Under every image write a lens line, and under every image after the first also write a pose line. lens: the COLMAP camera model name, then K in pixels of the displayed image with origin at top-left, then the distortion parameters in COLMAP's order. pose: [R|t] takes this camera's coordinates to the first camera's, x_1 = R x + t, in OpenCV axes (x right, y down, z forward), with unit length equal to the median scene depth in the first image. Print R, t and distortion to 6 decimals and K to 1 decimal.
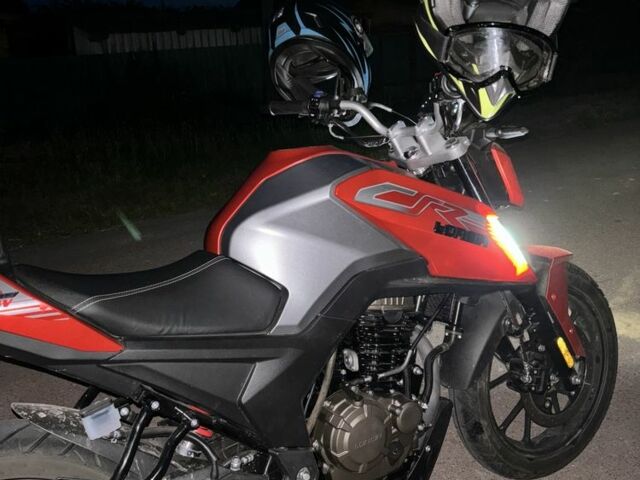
lens RADIAL K [[649.7, 0, 332.2], [0, 649.7, 240.0], [0, 0, 1]] dist [0.016865, -0.005399]
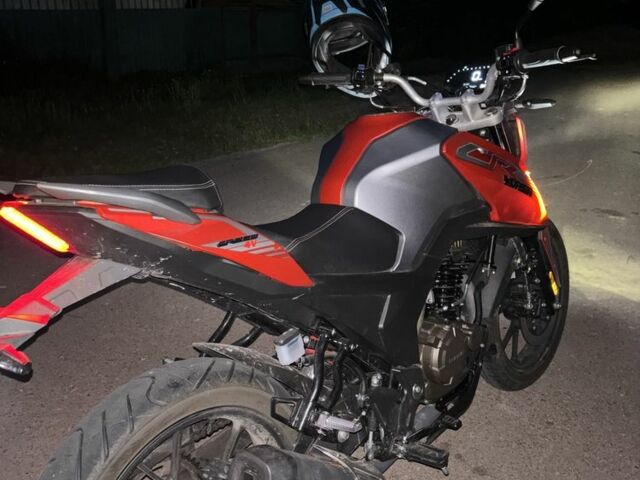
lens RADIAL K [[649.7, 0, 332.2], [0, 649.7, 240.0], [0, 0, 1]] dist [0.016865, -0.005399]
pose [[0.959876, -0.038575, 0.277760, -0.416987], [0.028752, 0.998812, 0.039355, 0.030172], [-0.278948, -0.029790, 0.959844, -0.080813]]
